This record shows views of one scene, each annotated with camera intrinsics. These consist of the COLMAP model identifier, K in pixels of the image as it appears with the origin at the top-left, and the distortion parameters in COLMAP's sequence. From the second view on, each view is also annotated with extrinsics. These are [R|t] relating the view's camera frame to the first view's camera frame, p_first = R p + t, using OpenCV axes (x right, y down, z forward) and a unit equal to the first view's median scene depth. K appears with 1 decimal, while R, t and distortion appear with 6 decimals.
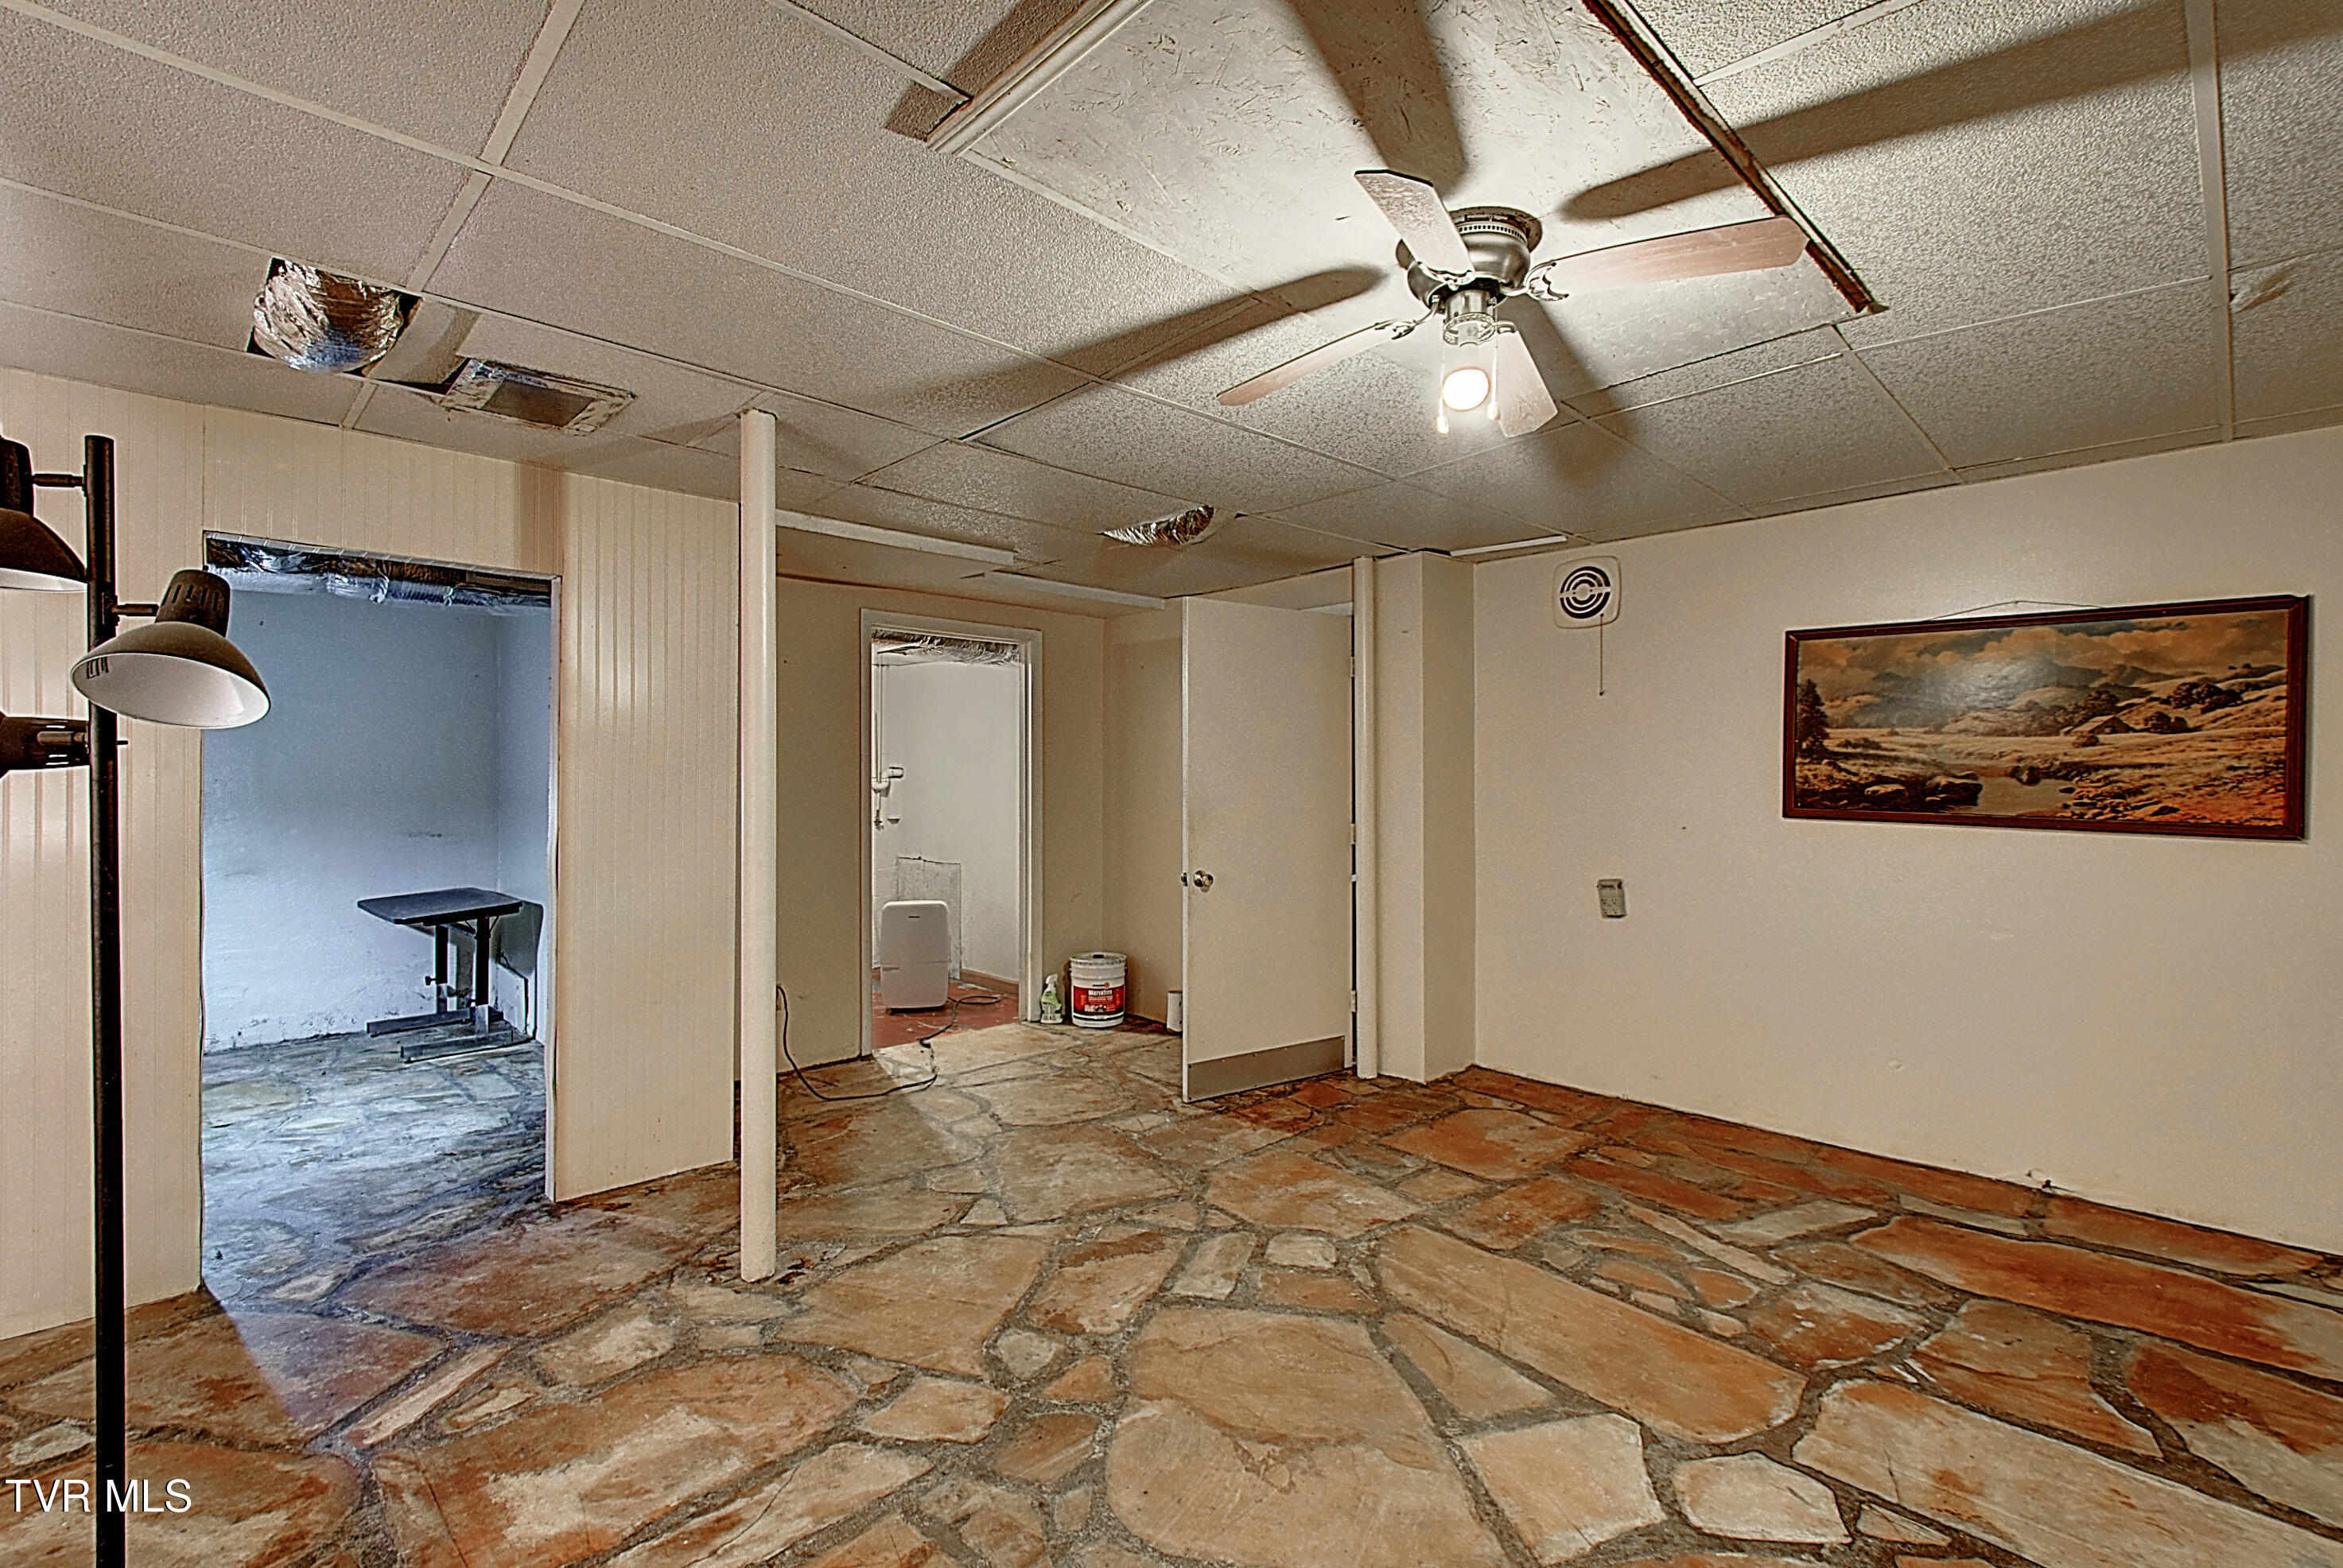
lens RADIAL K [[1030.4, 0, 1165.8], [0, 1030.4, 784.5], [0, 0, 1]] dist [-0.004201, -0.003841]
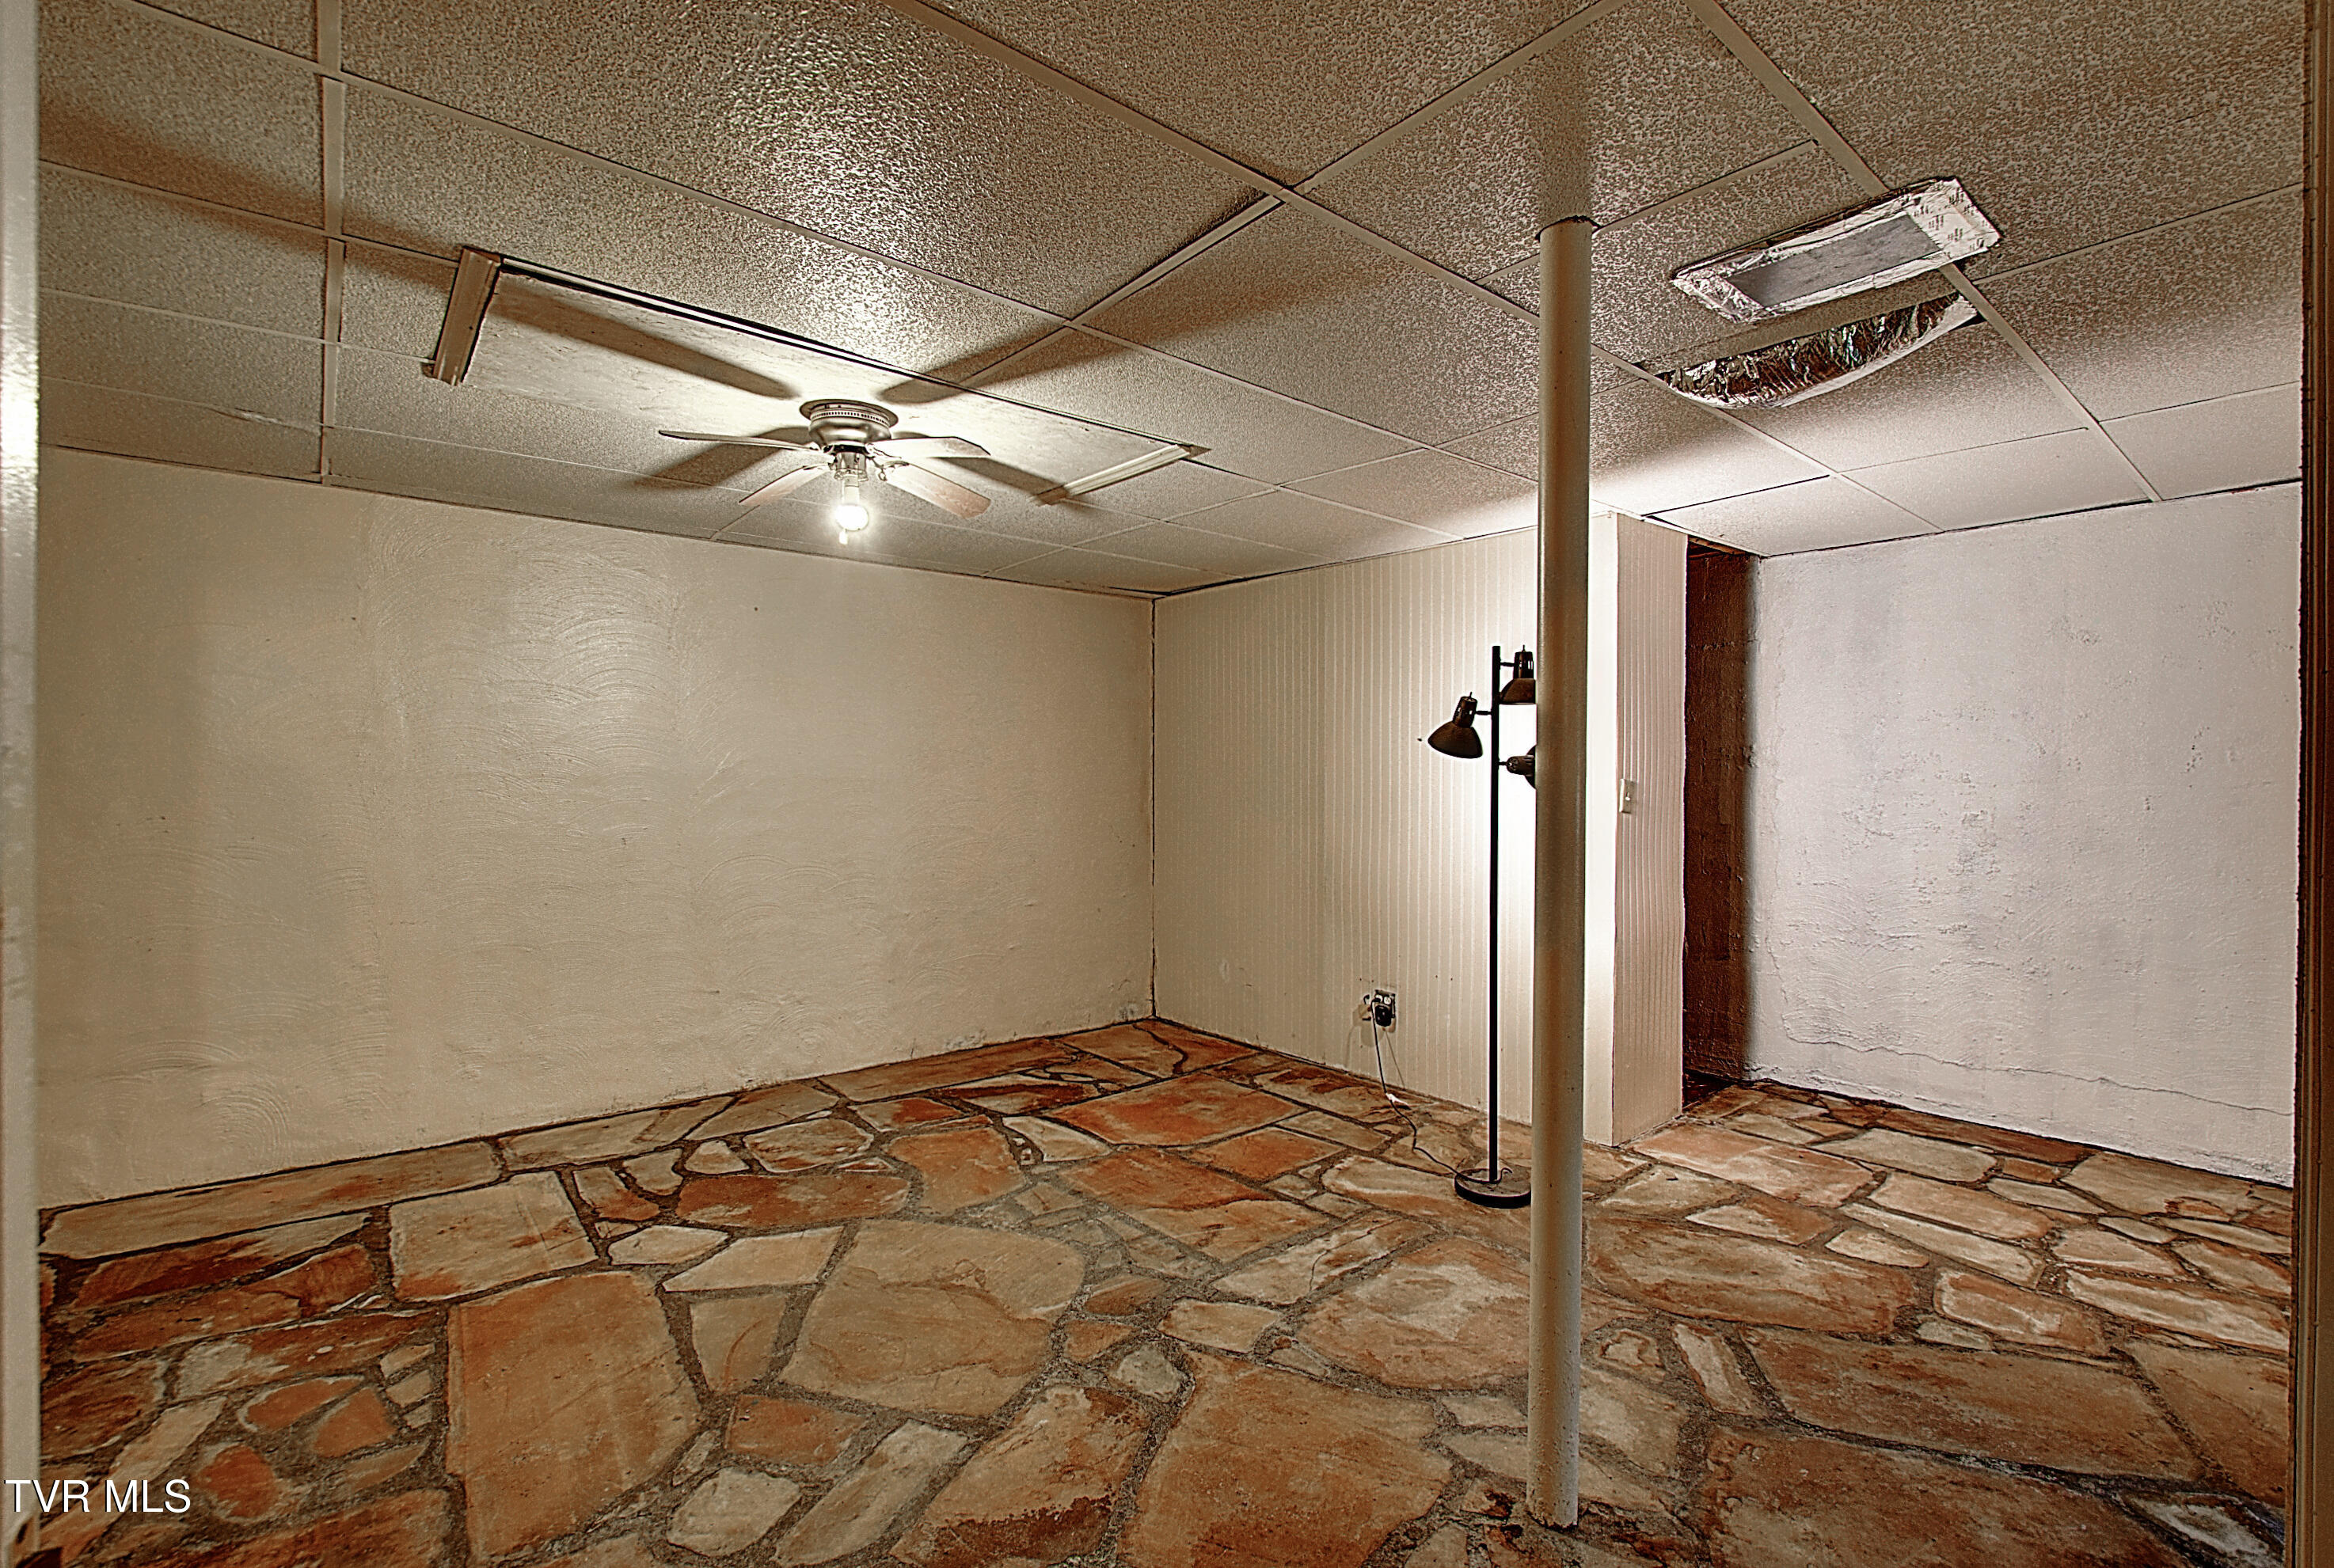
lens RADIAL K [[1026.4, 0, 1171.1], [0, 1026.4, 785.4], [0, 0, 1]] dist [-0.004201, -0.003841]
pose [[-0.997630, -0.007847, 0.068357, -0.221886], [-0.007297, 0.999939, 0.008282, -0.005418], [-0.068418, 0.007764, -0.997627, 1.982068]]
